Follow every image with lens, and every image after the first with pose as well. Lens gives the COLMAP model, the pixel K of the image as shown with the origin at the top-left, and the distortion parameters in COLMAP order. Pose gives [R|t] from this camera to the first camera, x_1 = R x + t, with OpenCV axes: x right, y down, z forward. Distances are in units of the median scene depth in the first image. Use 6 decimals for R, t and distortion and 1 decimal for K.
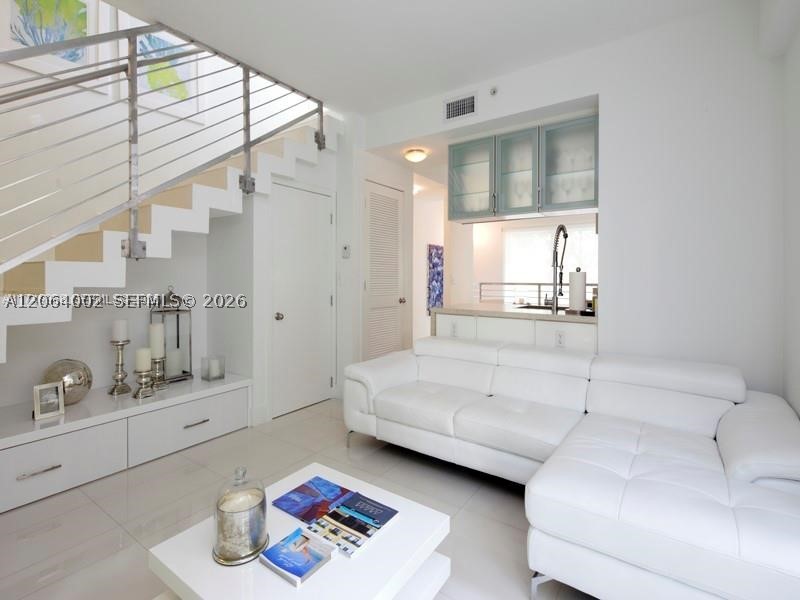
lens RADIAL K [[387.6, 0, 400.5], [0, 387.6, 295.5], [0, 0, 1]] dist [-0.002678, -0.000295]
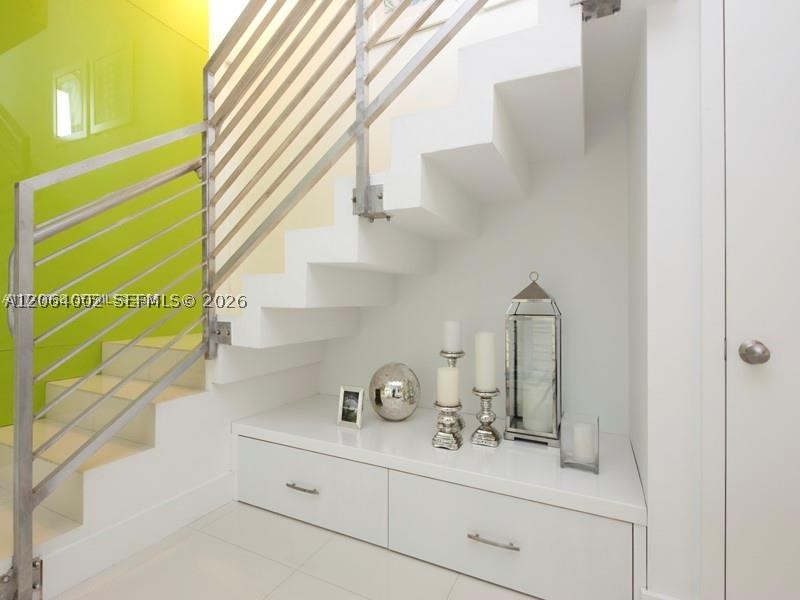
lens RADIAL K [[387.6, 0, 400.5], [0, 387.6, 295.5], [0, 0, 1]] dist [-0.002678, -0.000295]
pose [[0.150112, -0.004226, -0.988660, -0.069939], [-0.051969, 0.998575, -0.012159, 0.037460], [0.987302, 0.053205, 0.149678, 0.977598]]
